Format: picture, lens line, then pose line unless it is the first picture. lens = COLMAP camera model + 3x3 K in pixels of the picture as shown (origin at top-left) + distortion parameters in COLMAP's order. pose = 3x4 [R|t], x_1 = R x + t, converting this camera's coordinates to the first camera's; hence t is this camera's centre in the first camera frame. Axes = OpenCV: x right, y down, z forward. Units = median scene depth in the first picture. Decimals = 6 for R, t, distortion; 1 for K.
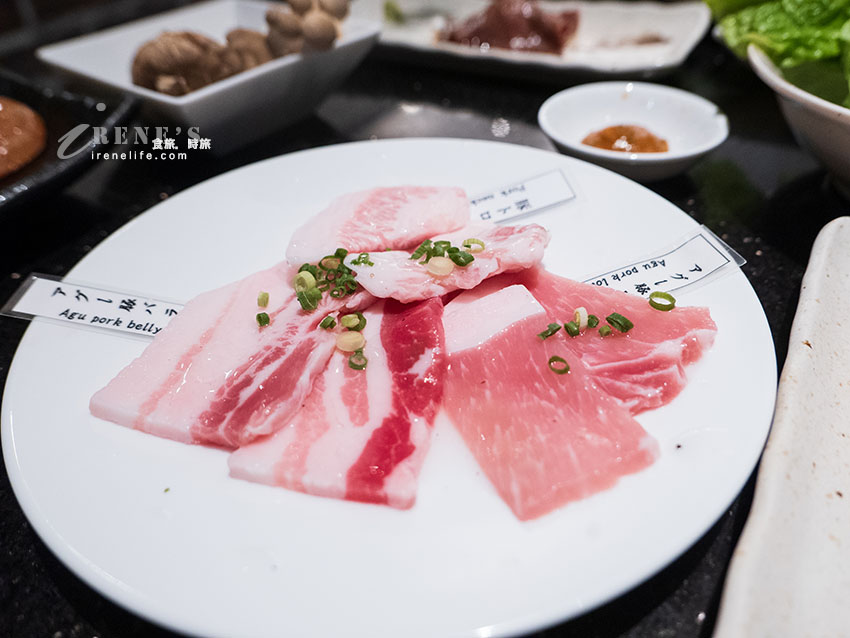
lens RADIAL K [[671.4, 0, 425.0], [0, 671.4, 319.0], [0, 0, 1]] dist [-0.011026, -0.001780]
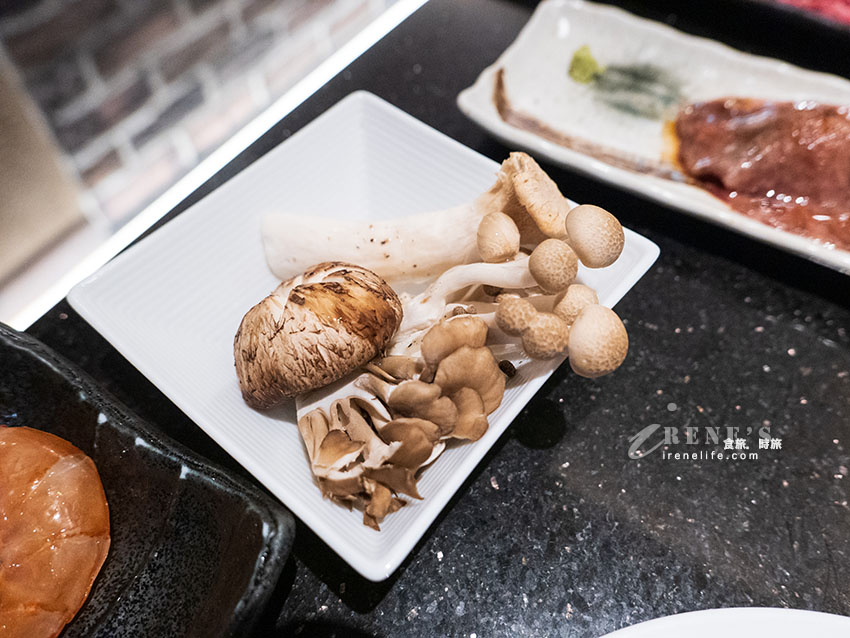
lens RADIAL K [[671.4, 0, 425.0], [0, 671.4, 319.0], [0, 0, 1]] dist [-0.011026, -0.001780]
pose [[0.999488, 0.031524, 0.005418, -0.462352], [-0.031850, 0.965212, 0.259523, -0.908423], [0.002952, -0.259563, 0.965722, 0.737565]]
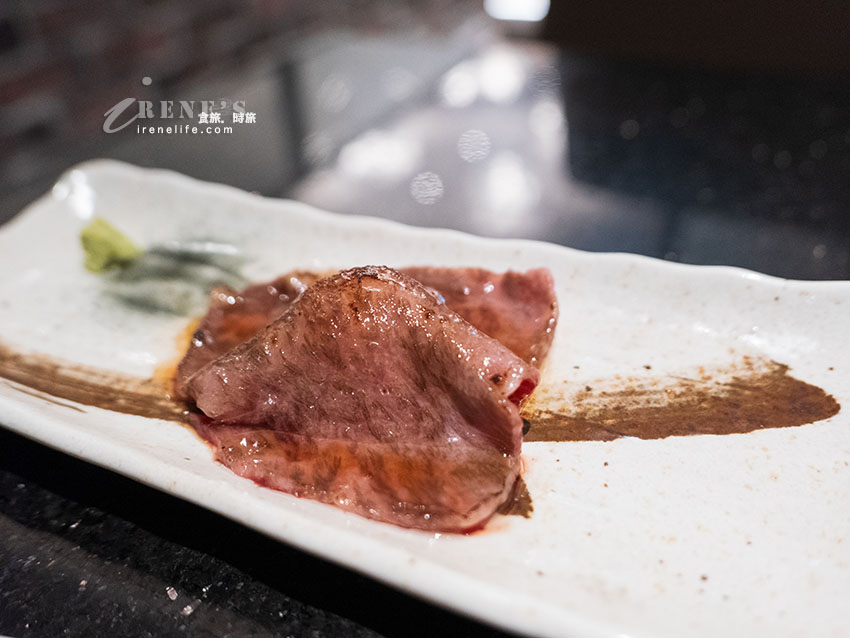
lens RADIAL K [[714.0, 0, 425.0], [0, 714.0, 319.0], [0, 0, 1]] dist [-0.079564, -0.000572]
pose [[0.995872, -0.045271, 0.078679, 0.265656], [0.051753, 0.995255, -0.082397, -0.867825], [-0.074575, 0.086129, 0.993489, 1.285336]]
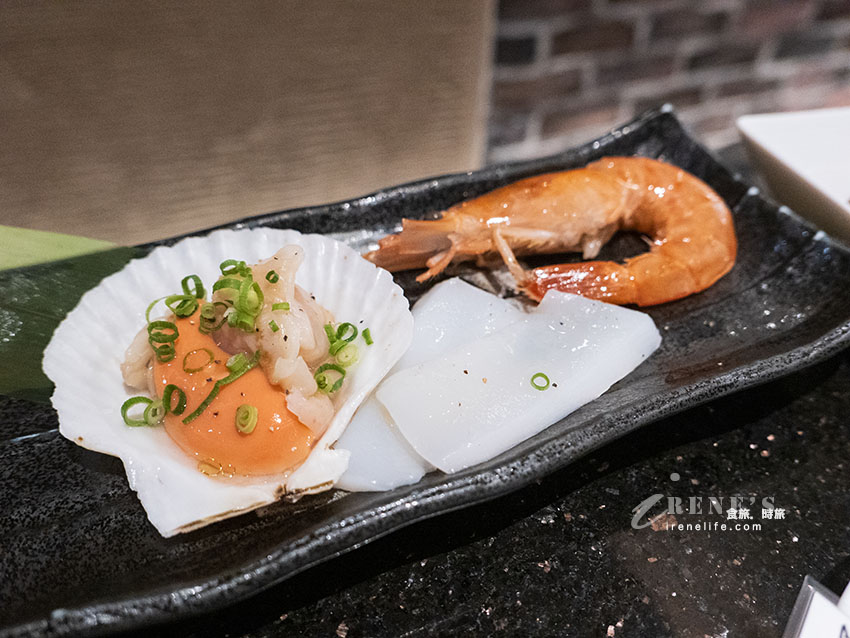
lens RADIAL K [[671.4, 0, 425.0], [0, 671.4, 319.0], [0, 0, 1]] dist [-0.011026, -0.001780]
pose [[0.814210, 0.441301, -0.377246, -0.810250], [-0.416357, 0.896689, 0.150320, -0.261733], [0.404609, 0.034677, 0.913832, 0.232843]]
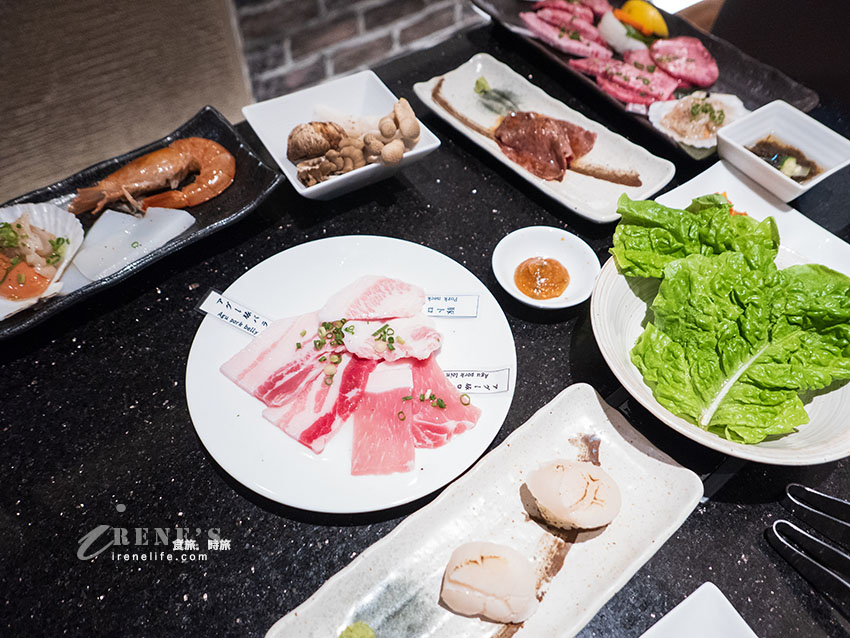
lens RADIAL K [[626.7, 0, 425.0], [0, 626.7, 319.0], [0, 0, 1]] dist [-0.009479, -0.003116]
pose [[0.938416, 0.309467, -0.153640, 0.448820], [-0.264298, 0.929379, 0.257684, -0.735012], [0.222534, -0.201208, 0.953936, -0.881852]]
